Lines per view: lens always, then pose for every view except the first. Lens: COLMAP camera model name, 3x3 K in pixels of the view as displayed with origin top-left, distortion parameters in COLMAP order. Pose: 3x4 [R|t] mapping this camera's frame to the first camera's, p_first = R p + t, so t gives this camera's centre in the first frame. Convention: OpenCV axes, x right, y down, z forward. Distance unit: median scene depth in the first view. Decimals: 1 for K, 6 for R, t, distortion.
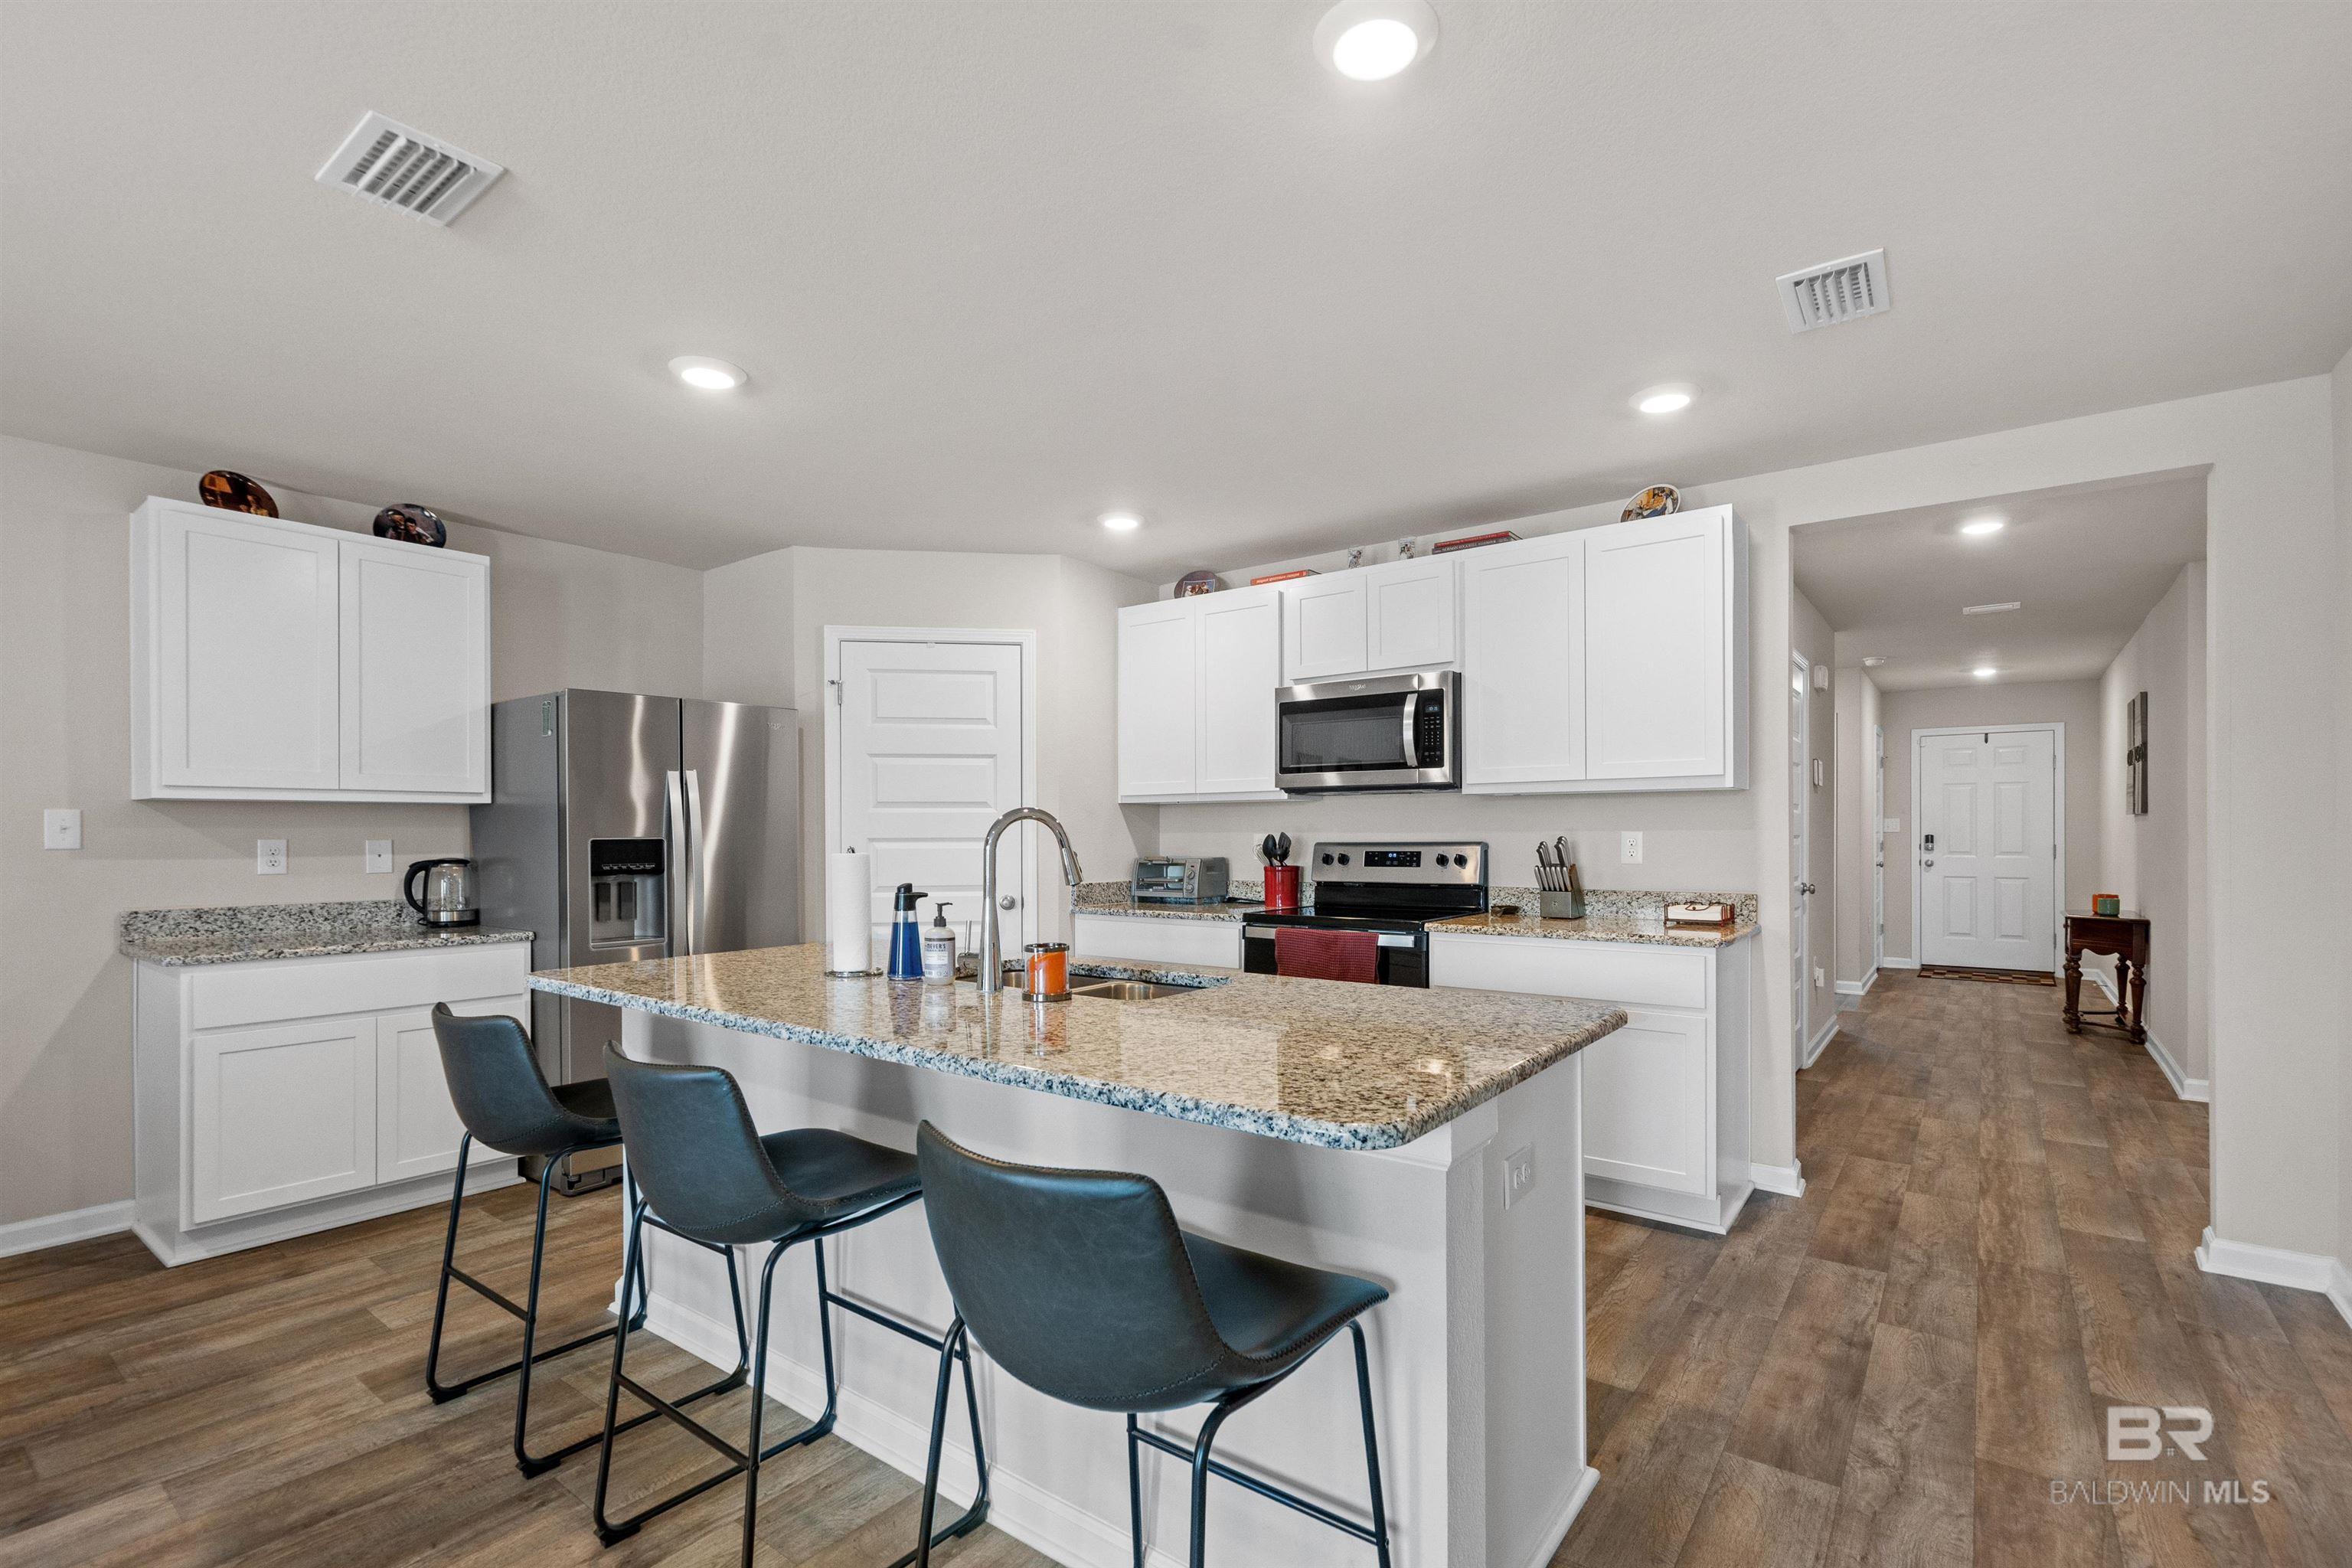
lens RADIAL K [[1050.1, 0, 1179.2], [0, 1050.1, 831.7], [0, 0, 1]] dist [0.003853, -0.001207]
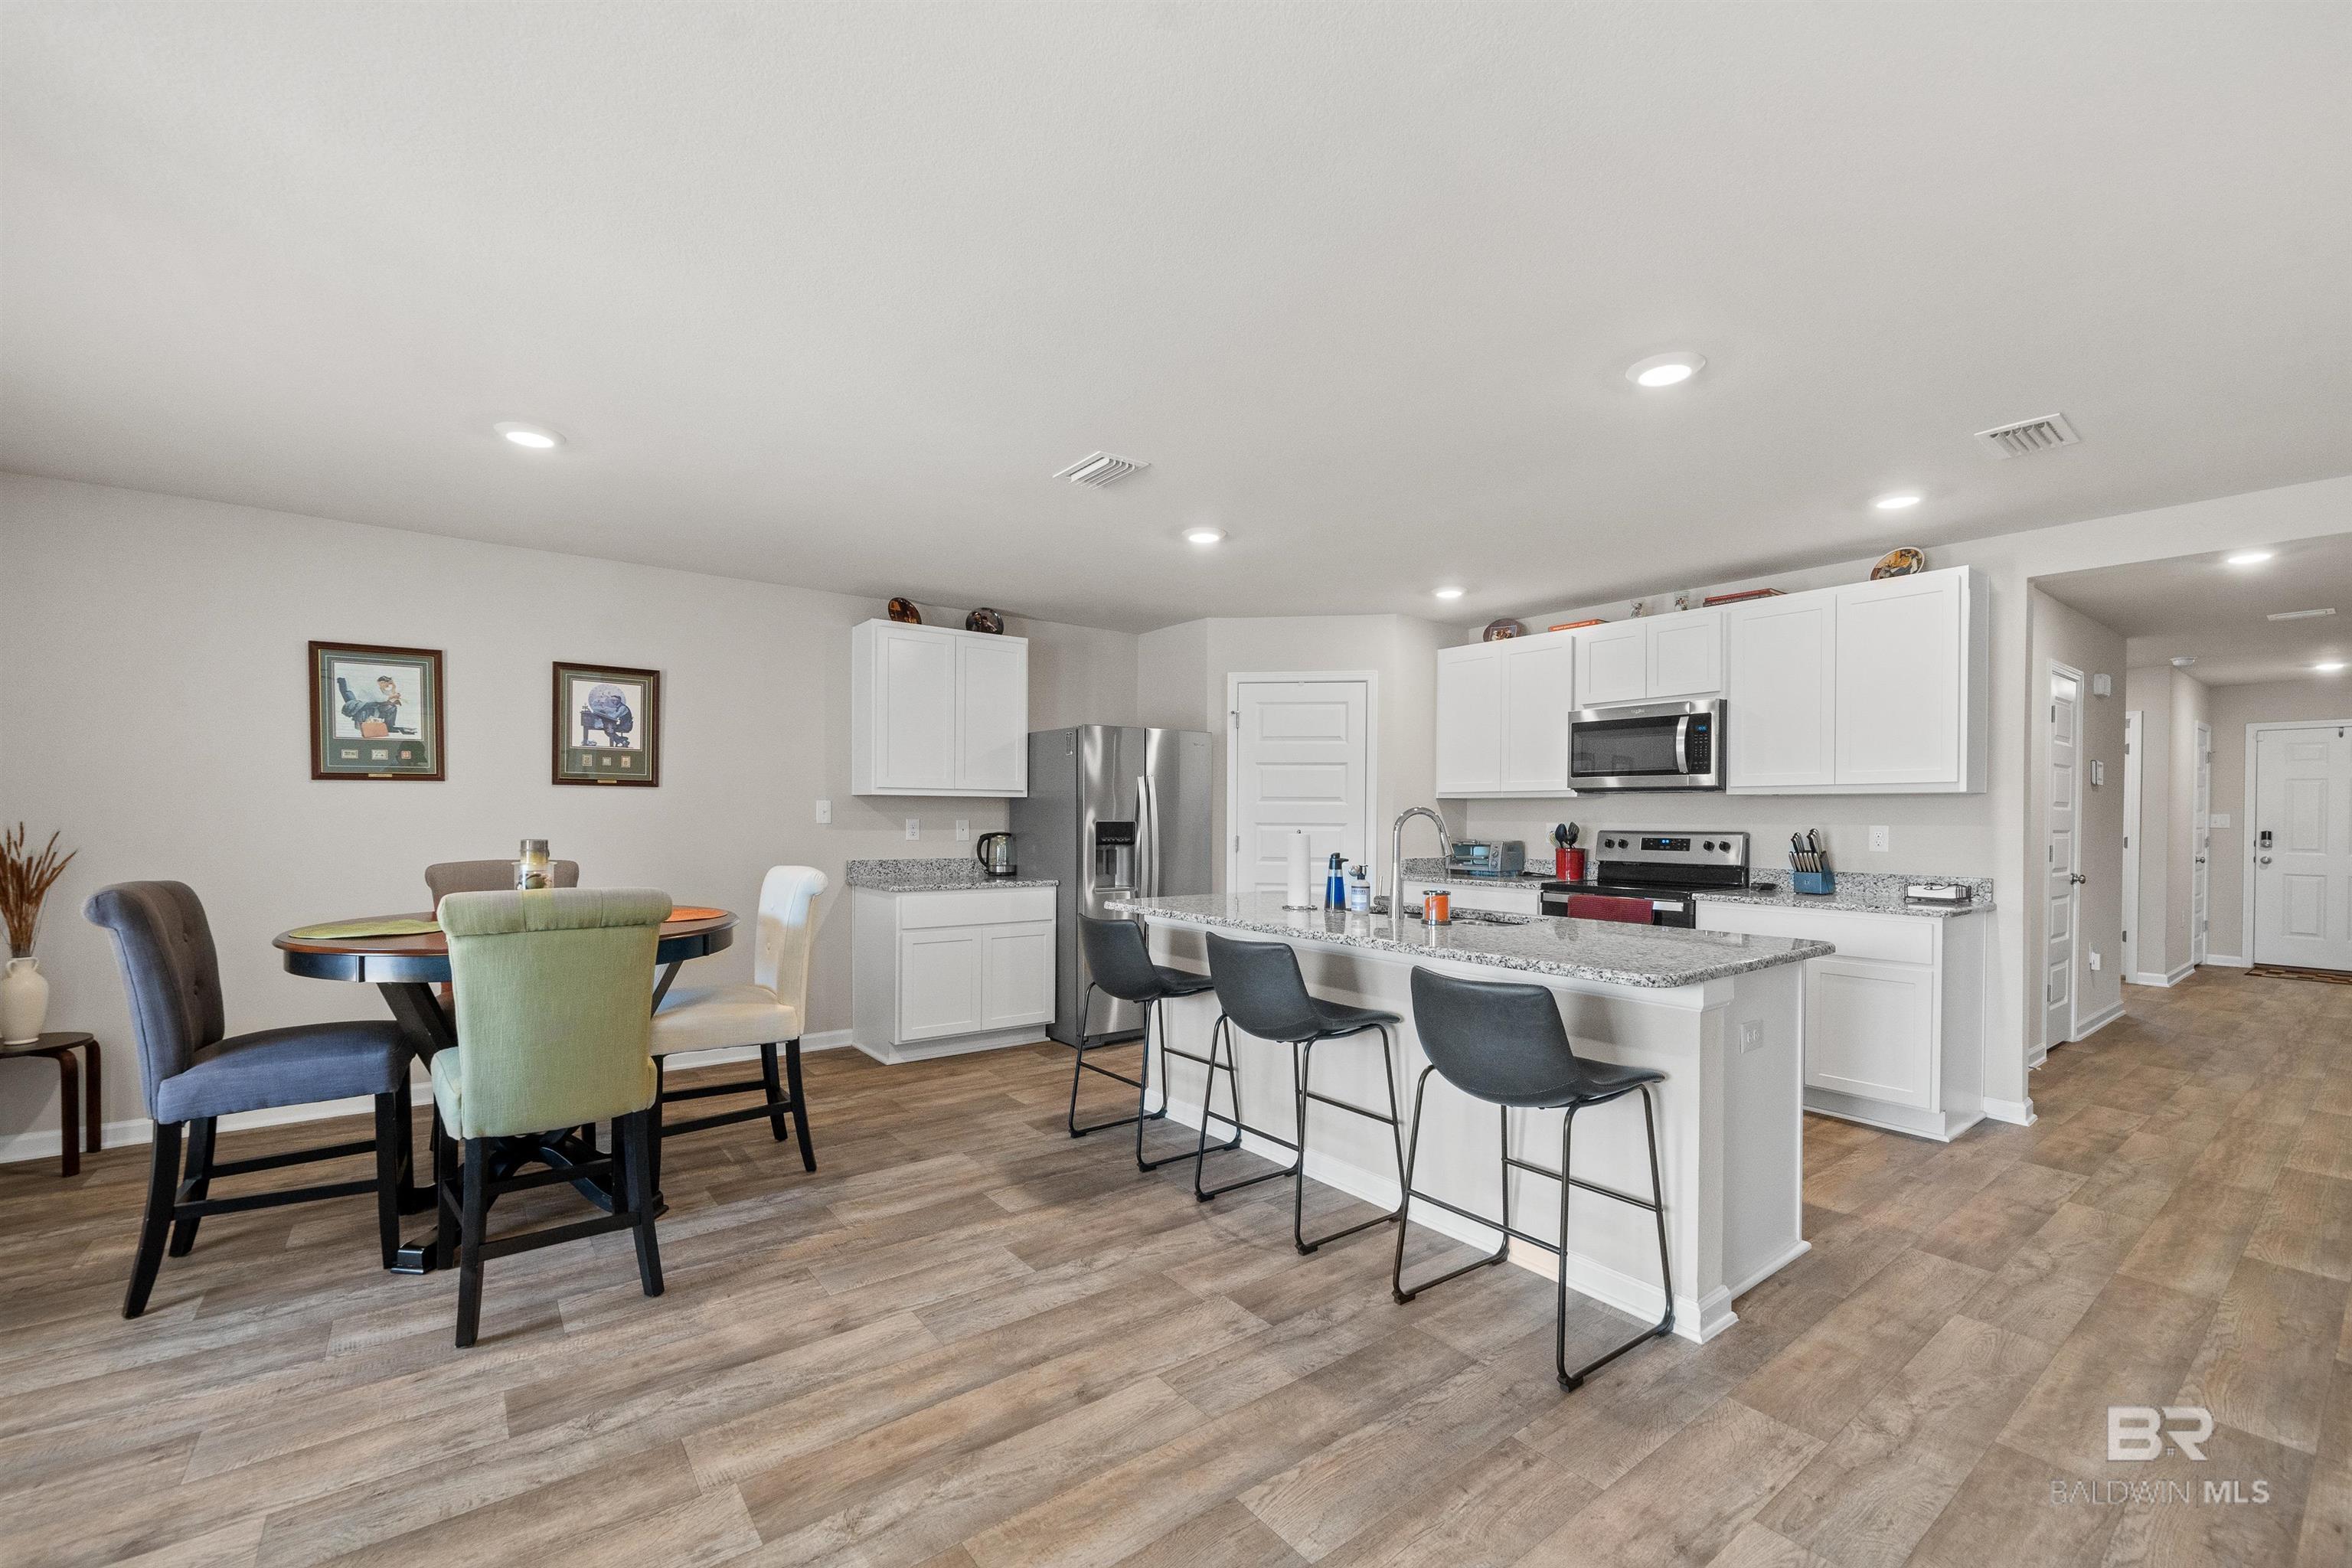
lens RADIAL K [[941.4, 0, 1179.5], [0, 941.4, 819.2], [0, 0, 1]] dist [-0.002437, 0.000381]
pose [[0.962818, 0.012063, -0.269880, -0.069870], [-0.010933, 0.999924, 0.005690, -0.005774], [0.269928, -0.002528, 0.962877, -0.317138]]
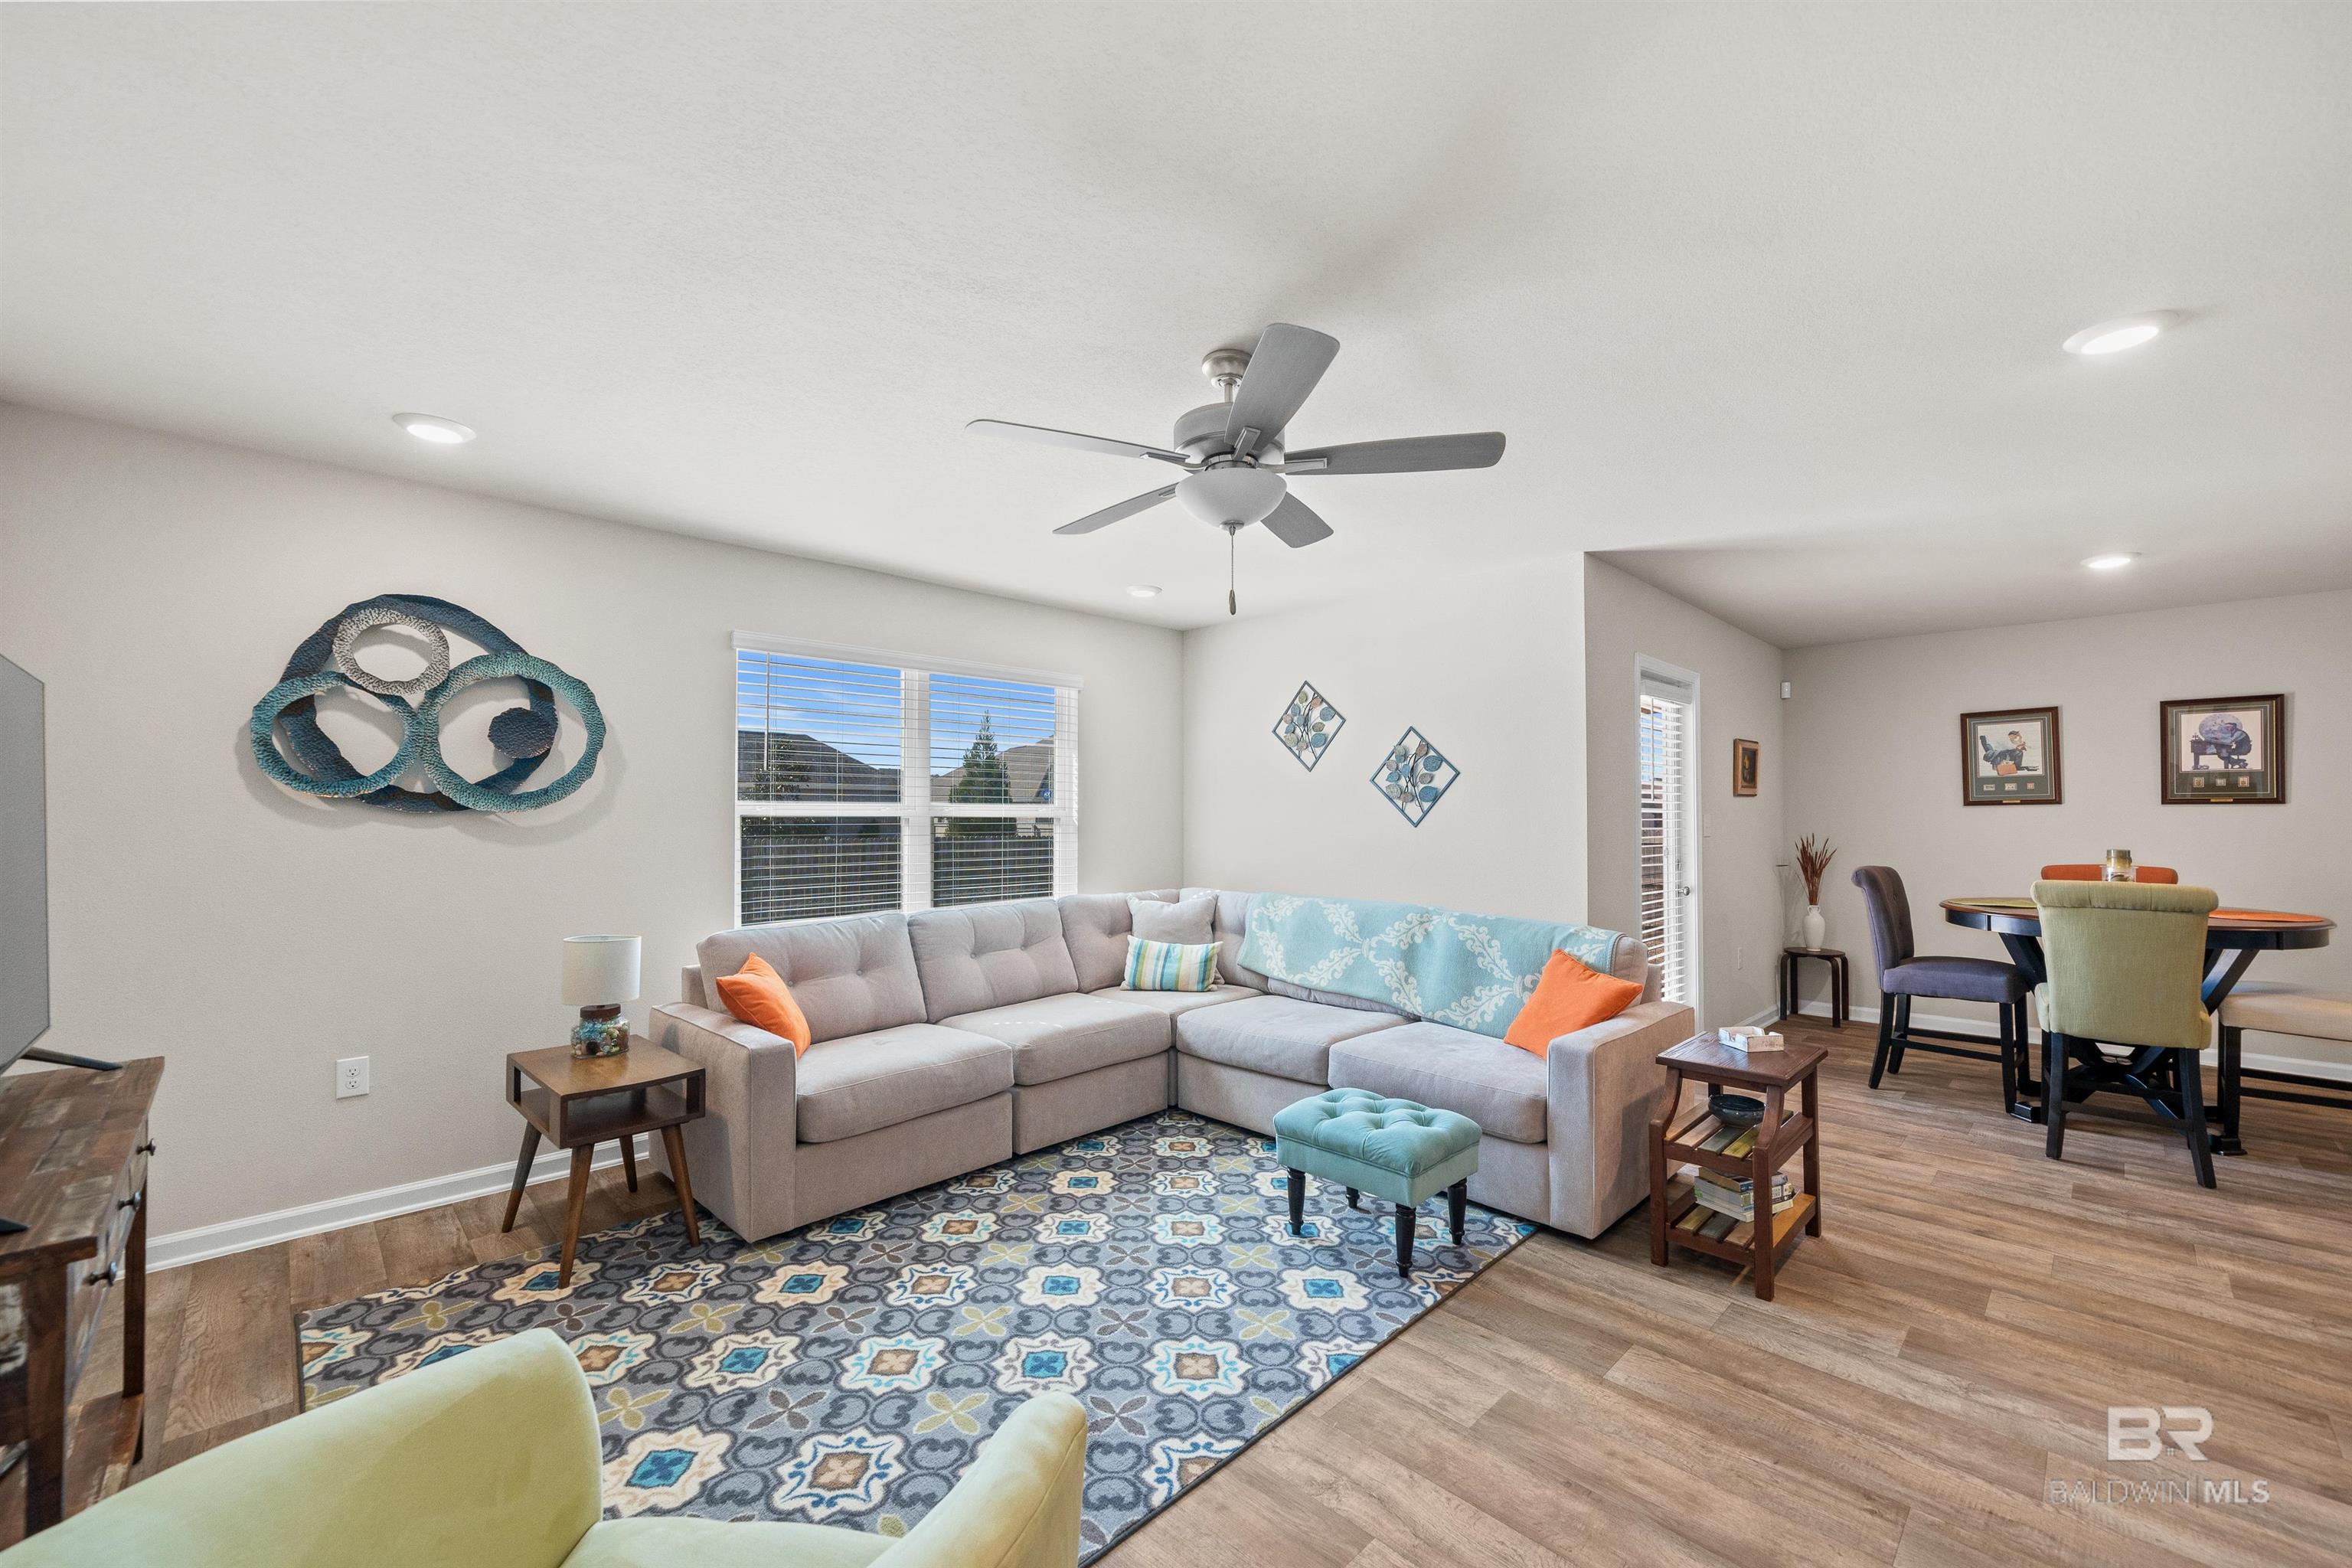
lens RADIAL K [[941.4, 0, 1147.2], [0, 941.4, 810.1], [0, 0, 1]] dist [-0.002437, 0.000381]
pose [[-0.171109, -0.005353, -0.985238, 0.514477], [0.000993, 0.999984, -0.005605, -0.019992], [0.985252, -0.001938, -0.171101, -0.655368]]
